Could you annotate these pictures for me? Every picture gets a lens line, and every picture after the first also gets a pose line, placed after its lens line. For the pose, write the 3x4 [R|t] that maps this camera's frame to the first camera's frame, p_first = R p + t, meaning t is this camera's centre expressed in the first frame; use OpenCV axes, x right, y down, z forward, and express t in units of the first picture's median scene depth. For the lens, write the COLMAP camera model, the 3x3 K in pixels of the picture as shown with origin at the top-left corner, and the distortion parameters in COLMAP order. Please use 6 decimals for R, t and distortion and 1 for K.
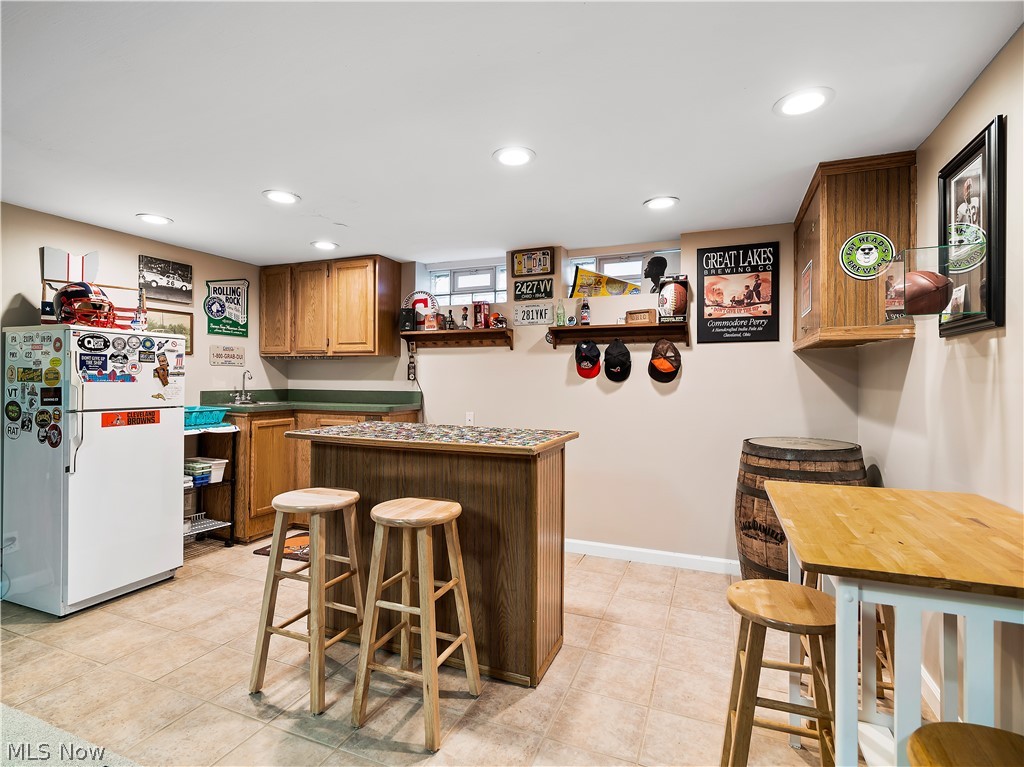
lens RADIAL K [[504.5, 0, 507.5], [0, 504.5, 373.0], [0, 0, 1]] dist [0.000828, -0.001143]
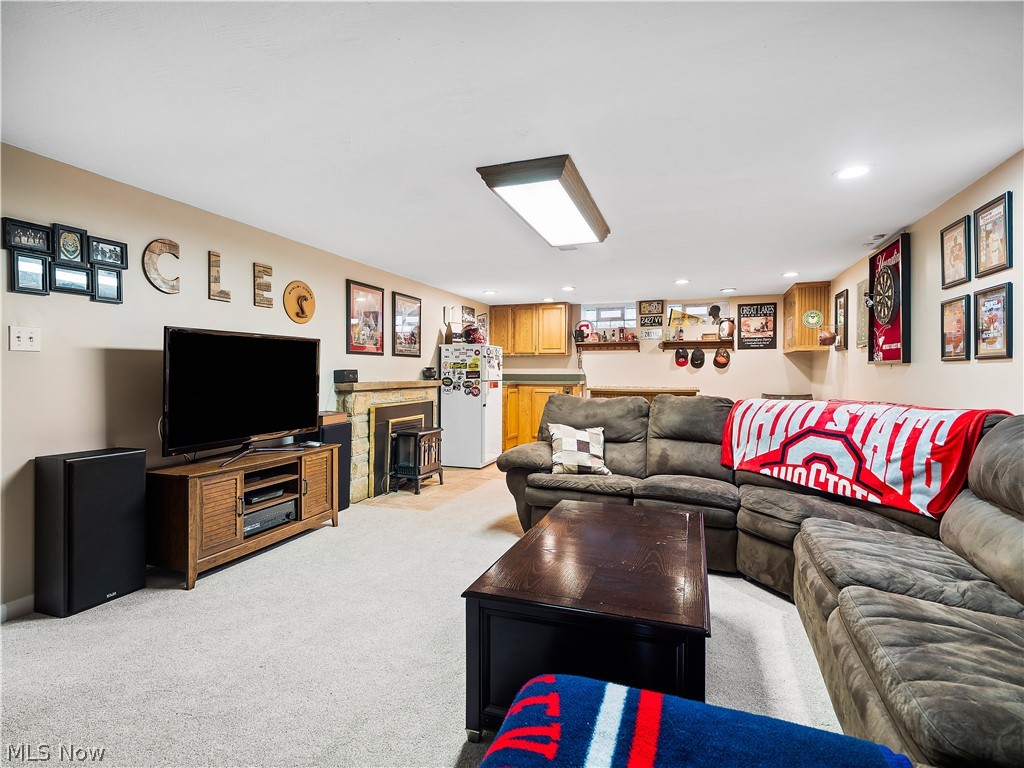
lens RADIAL K [[504.5, 0, 507.5], [0, 504.5, 373.5], [0, 0, 1]] dist [0.000828, -0.001143]
pose [[0.999097, -0.004969, 0.042206, -0.639249], [0.004209, 0.999828, 0.018077, -0.000707], [-0.042289, -0.017883, 0.998945, -1.009835]]
